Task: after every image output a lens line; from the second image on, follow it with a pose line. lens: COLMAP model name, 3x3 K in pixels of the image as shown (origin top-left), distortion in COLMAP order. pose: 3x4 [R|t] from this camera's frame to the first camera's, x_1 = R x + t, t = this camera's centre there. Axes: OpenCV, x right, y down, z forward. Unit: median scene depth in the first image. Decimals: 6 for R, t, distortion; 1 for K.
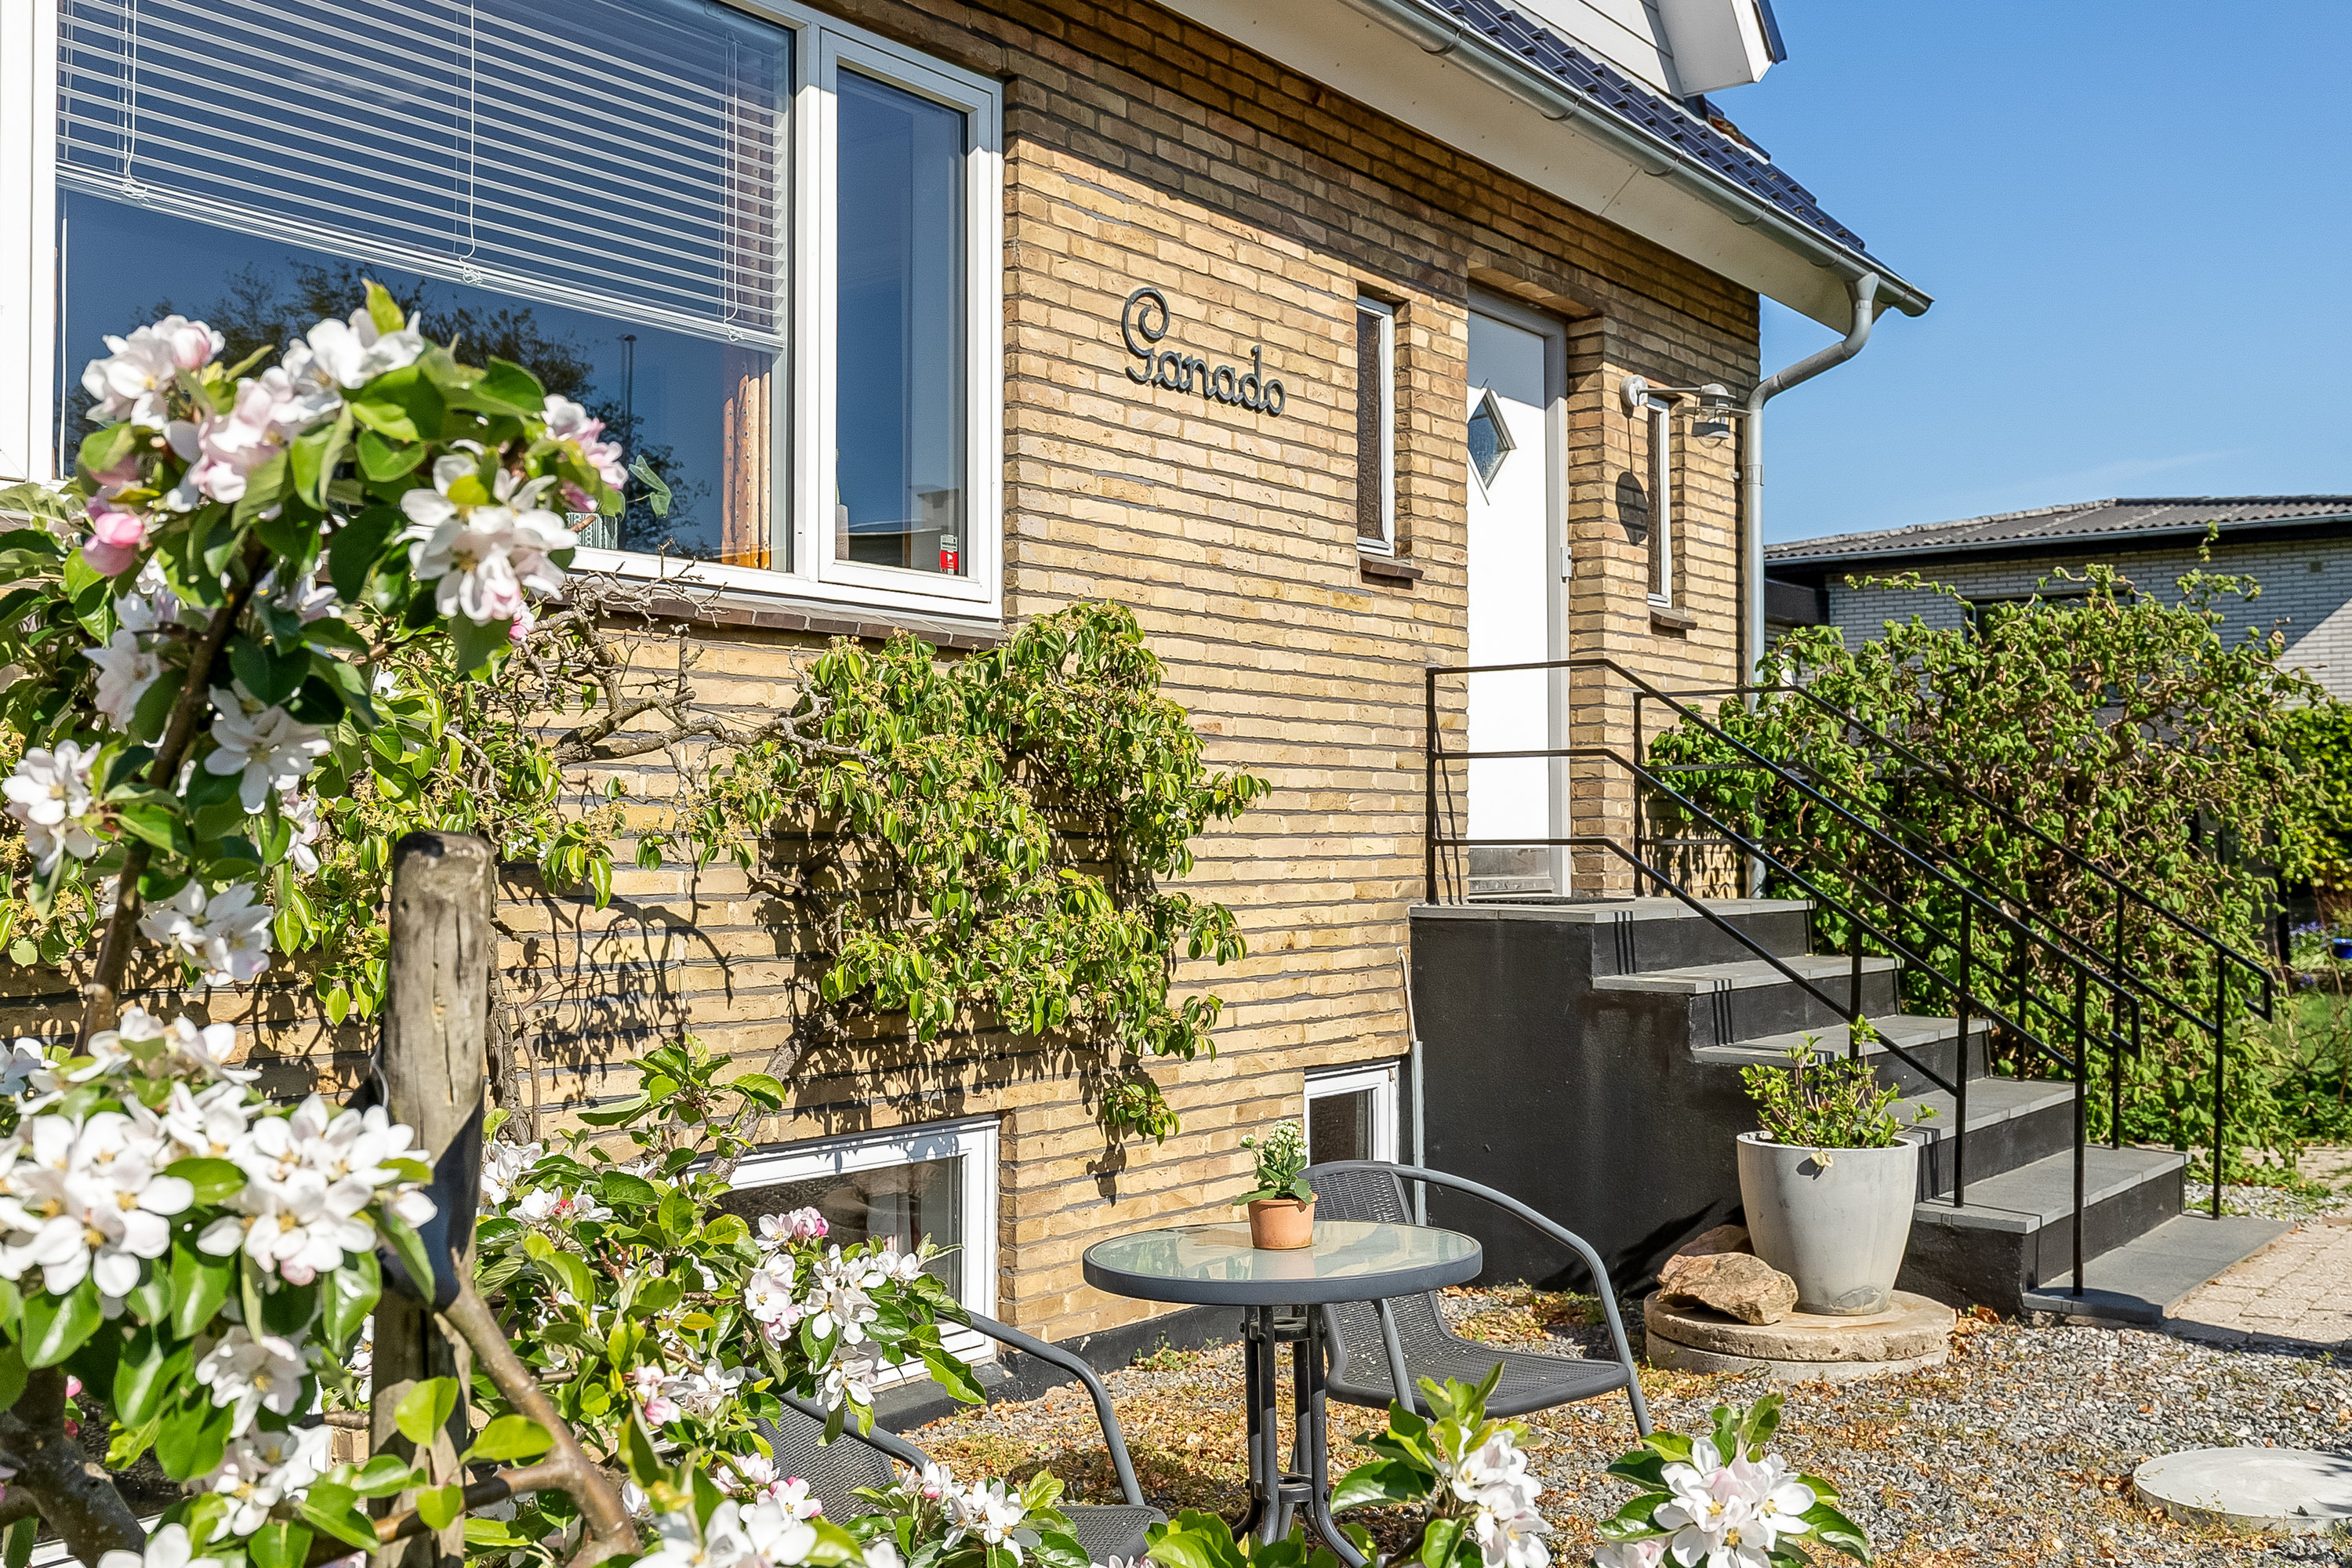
lens RADIAL K [[2209.3, 0, 1171.5], [0, 2209.3, 792.8], [0, 0, 1]] dist [-0.040286, 0.000000]
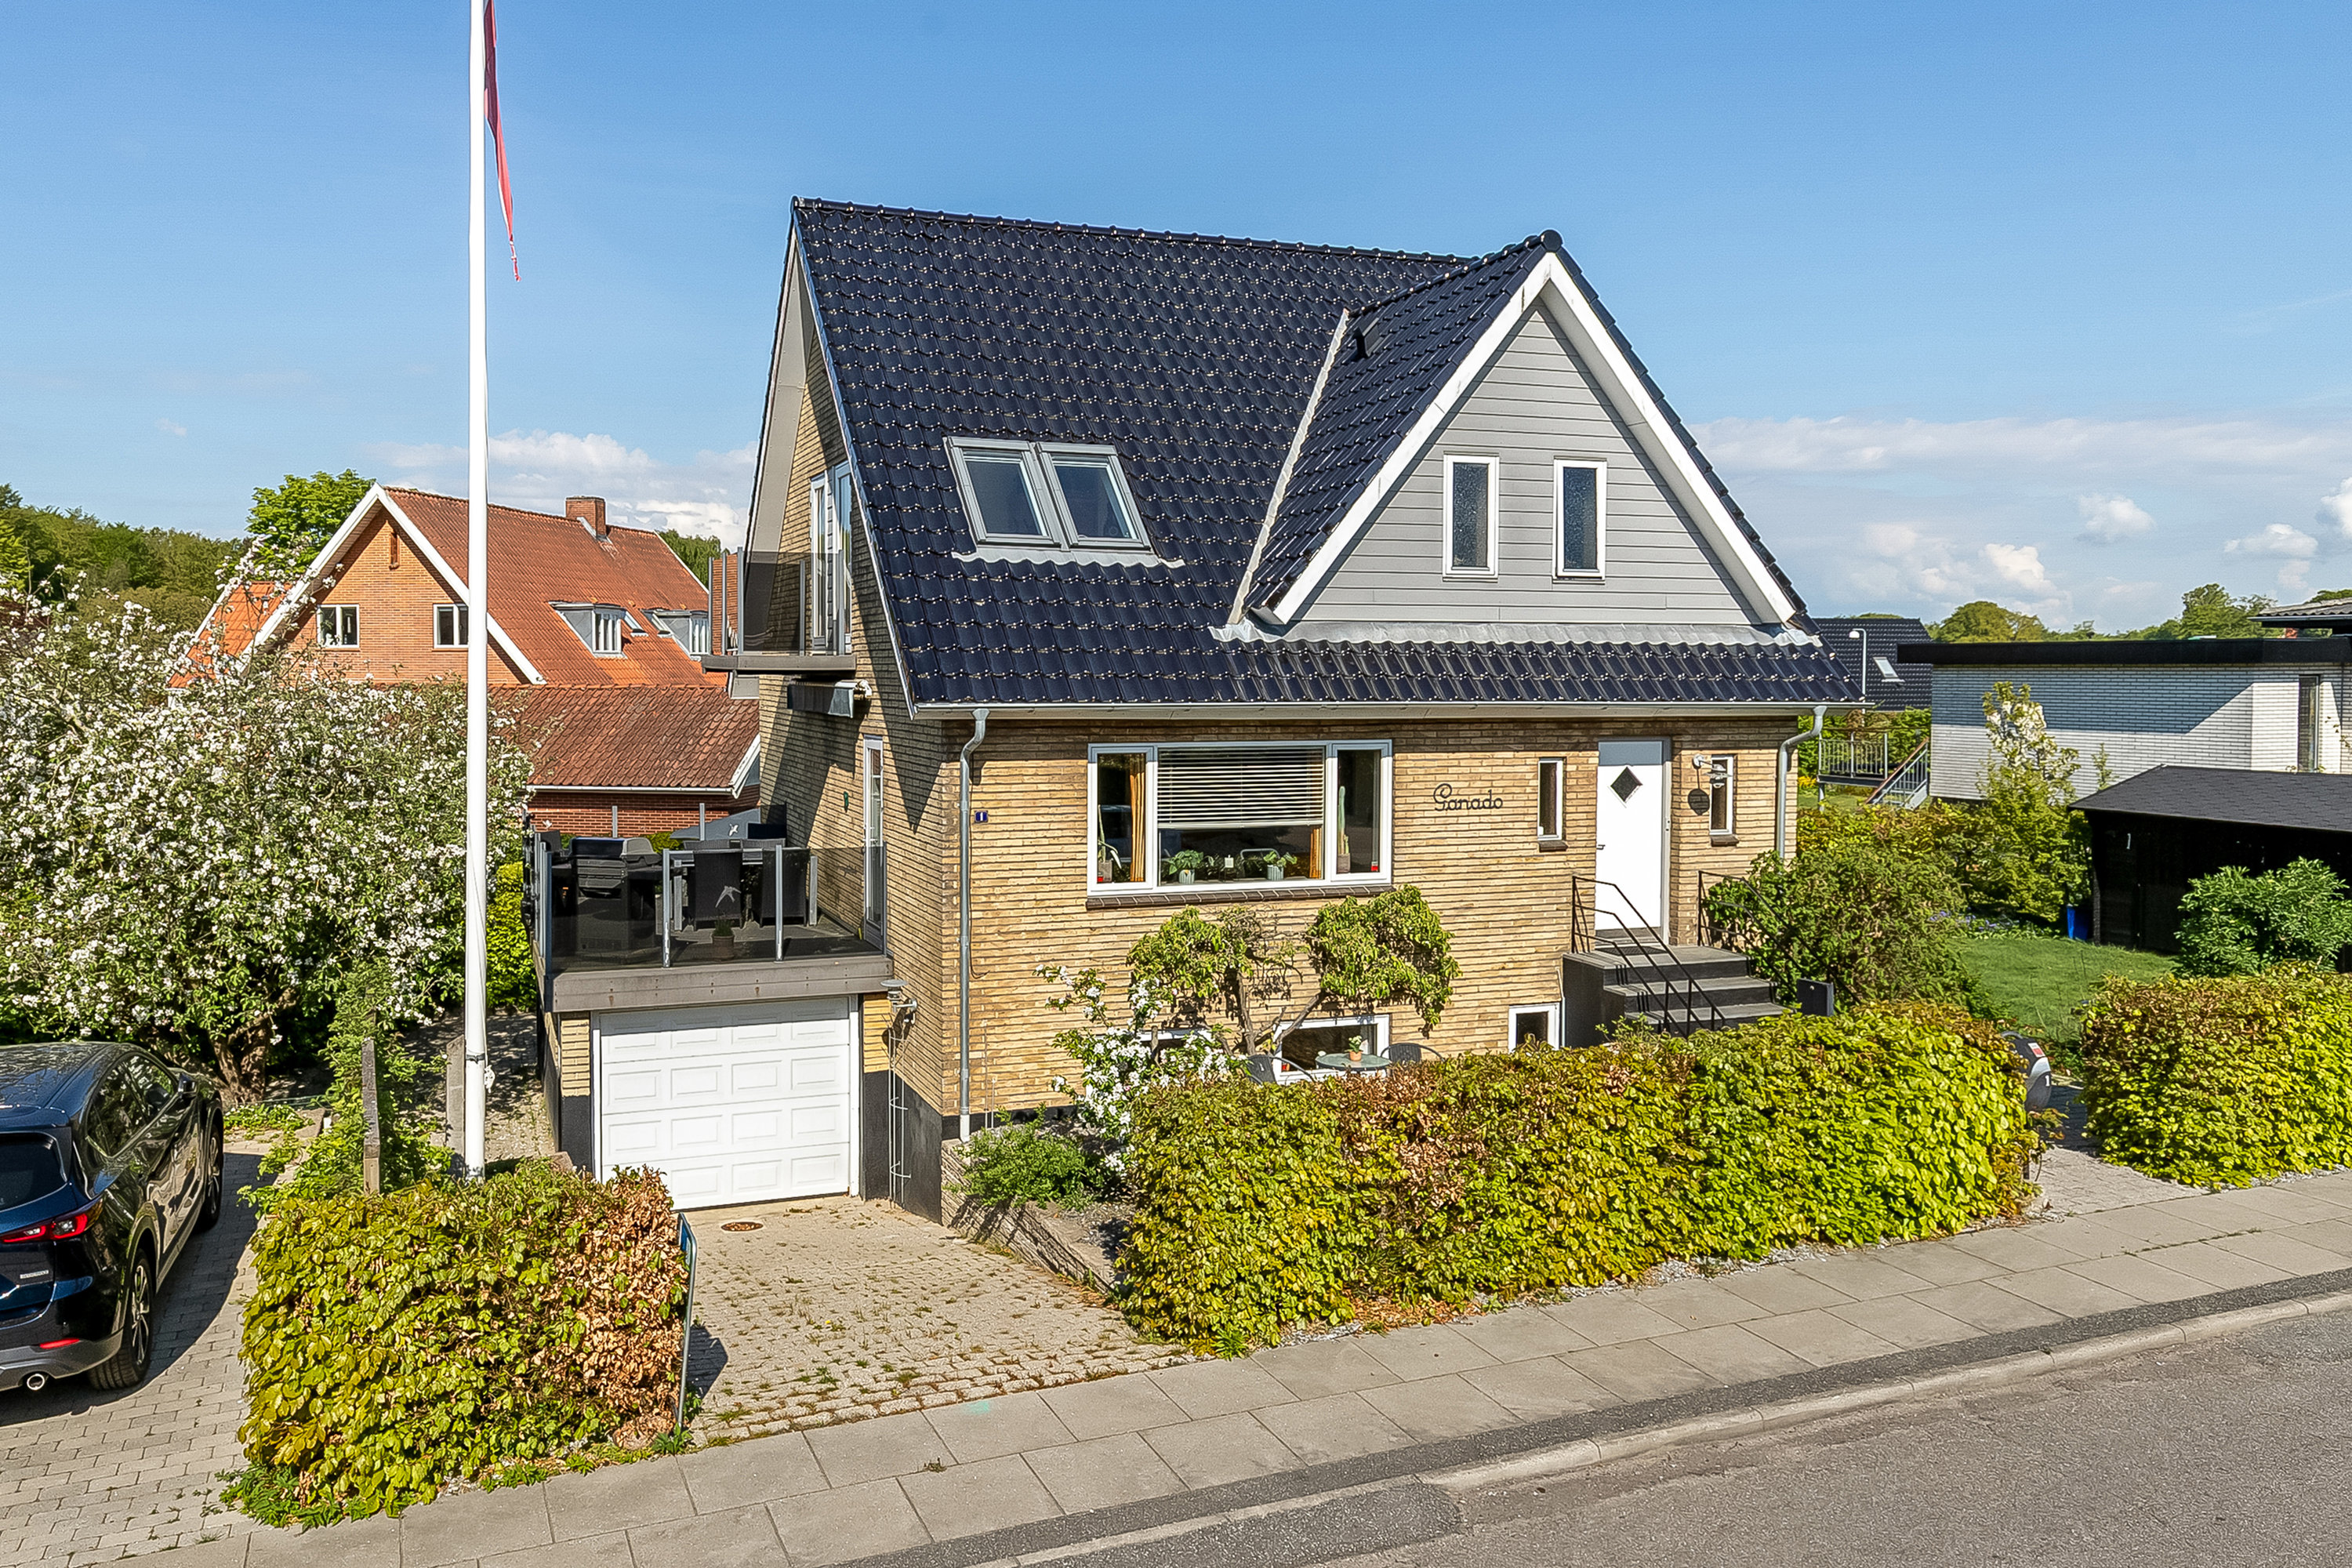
lens RADIAL K [[1718.4, 0, 1094.0], [0, 1718.4, 709.9], [0, 0, 1]] dist [0.027007, 0.012815]
pose [[0.841562, 0.020646, -0.539766, 0.976866], [0.004096, 0.998997, 0.044598, -0.459674], [0.540145, -0.039743, 0.840633, -1.570954]]
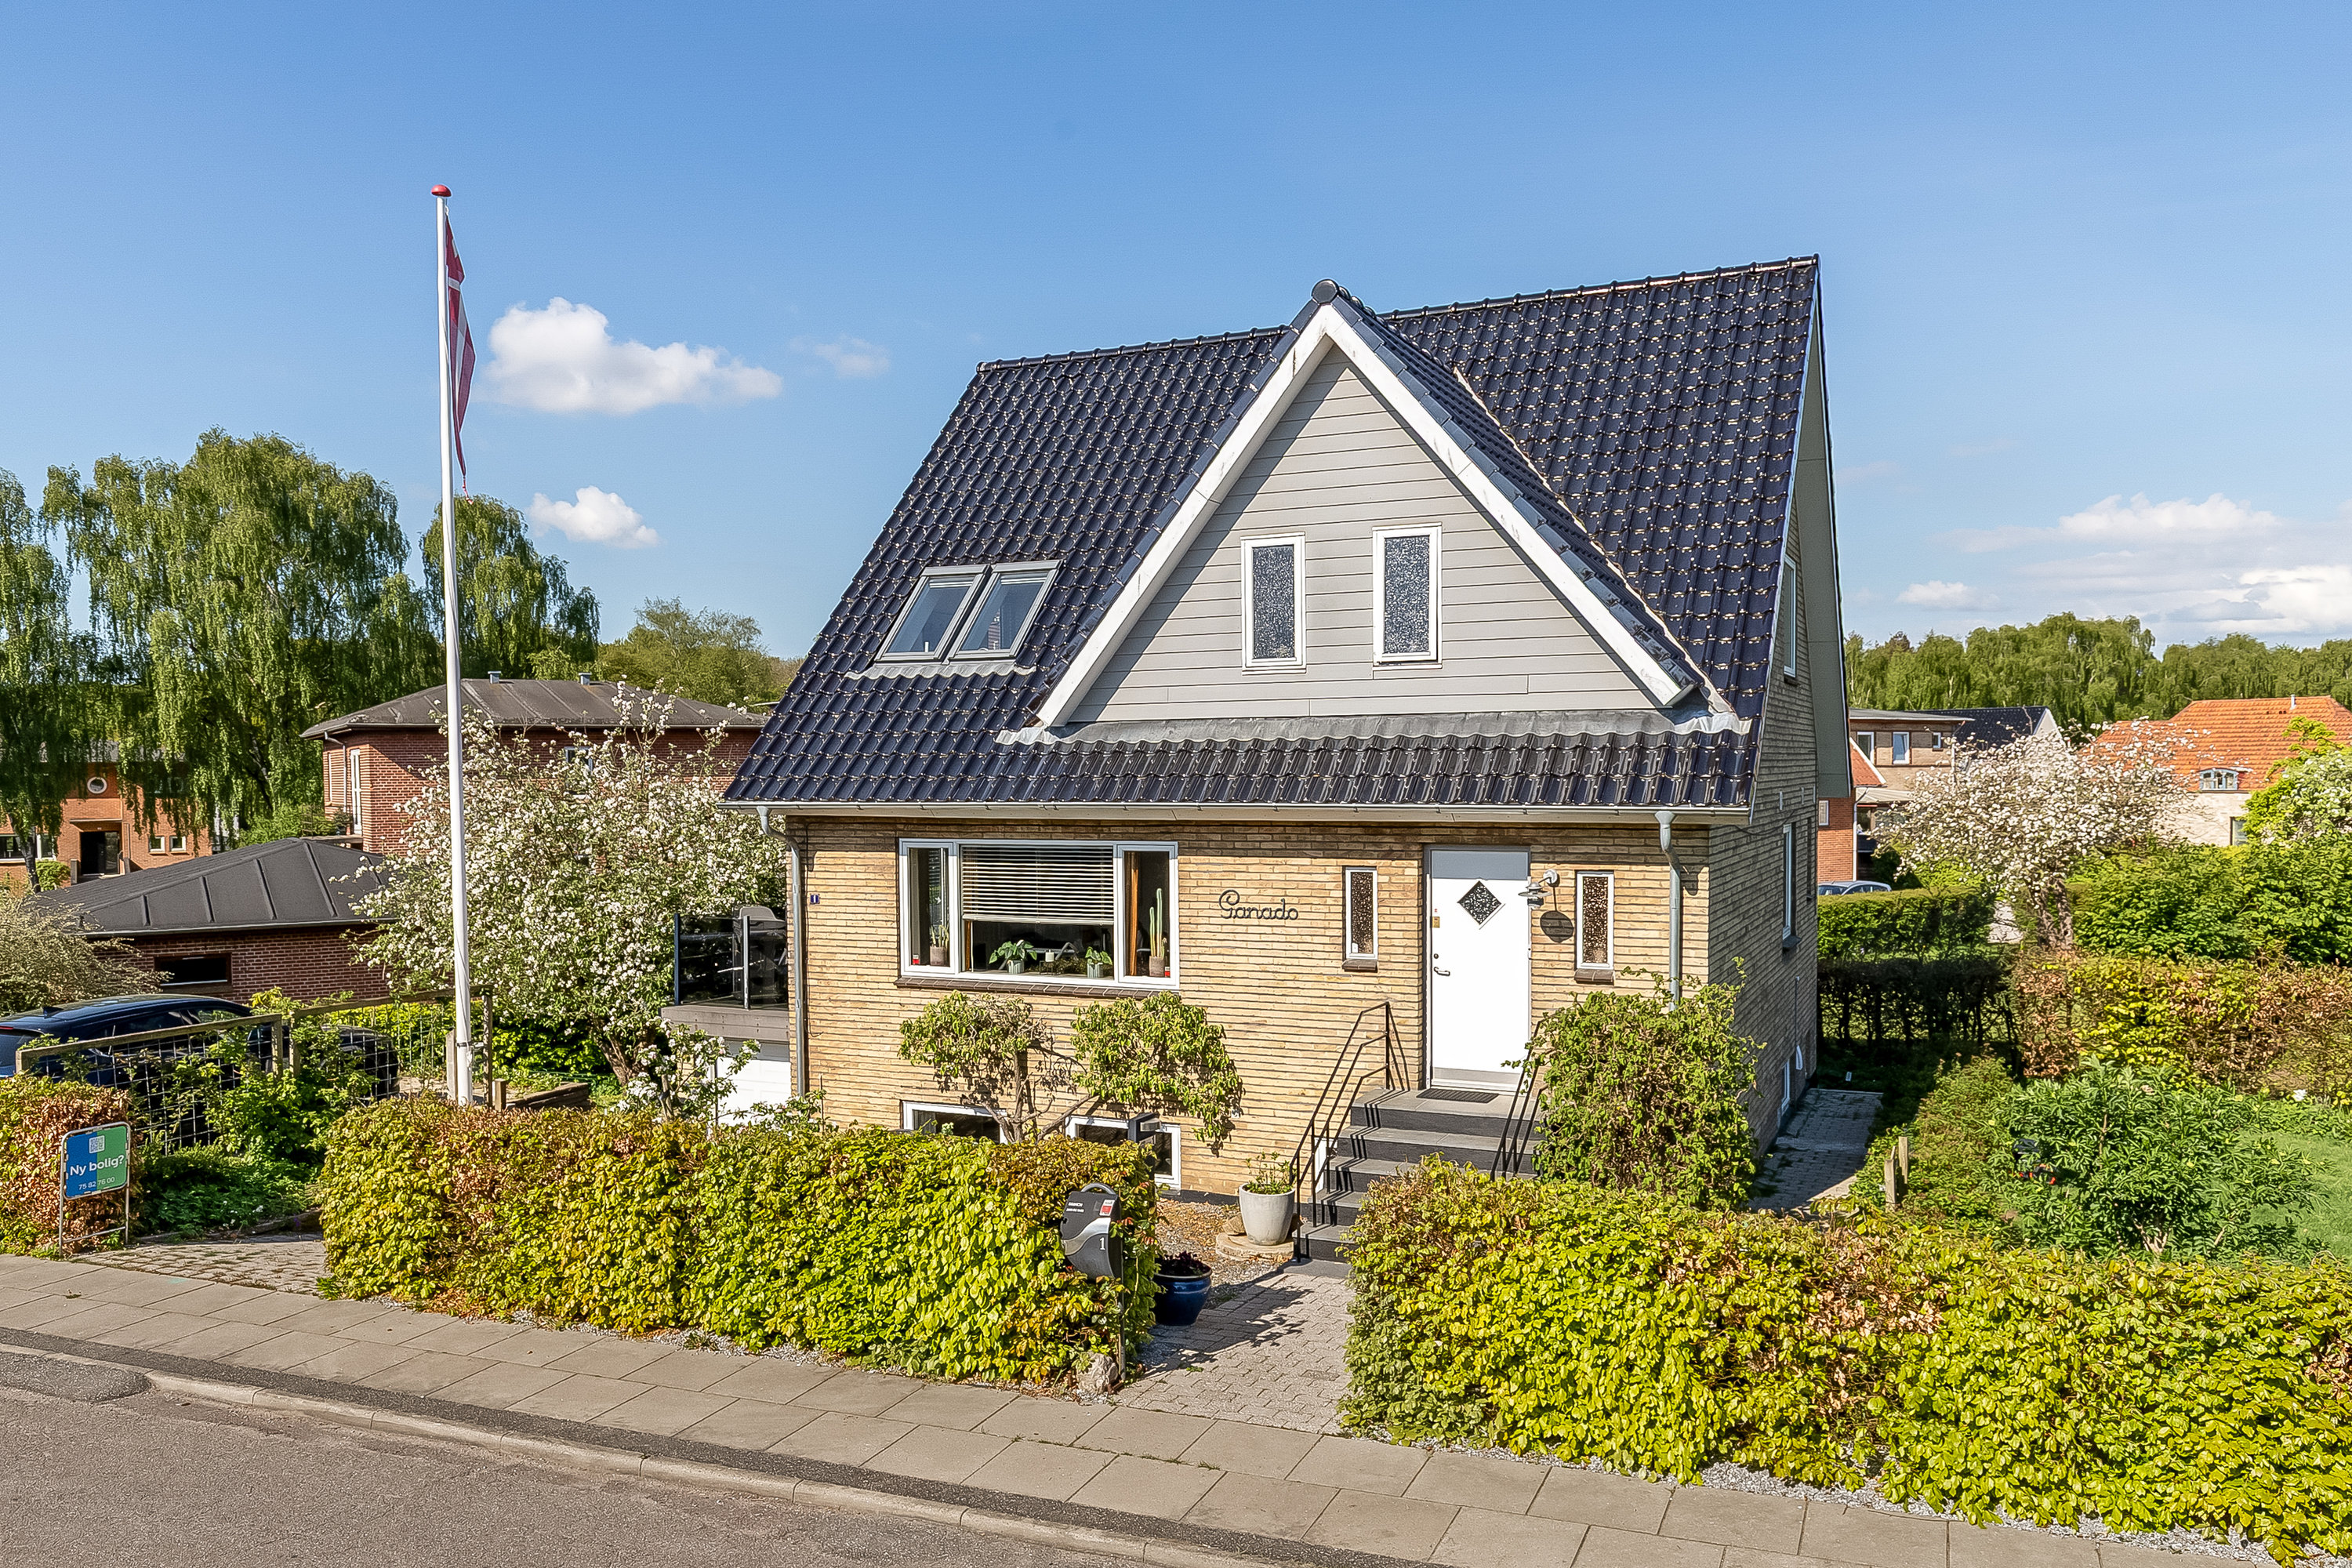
lens RADIAL K [[1769.9, 0, 1173.4], [0, 1769.9, 799.0], [0, 0, 1]] dist [-0.002554, 0.004061]
pose [[0.212516, 0.021308, -0.976925, 2.515950], [0.026954, 0.999254, 0.027659, -0.430552], [0.976786, -0.032210, 0.211783, 0.347296]]
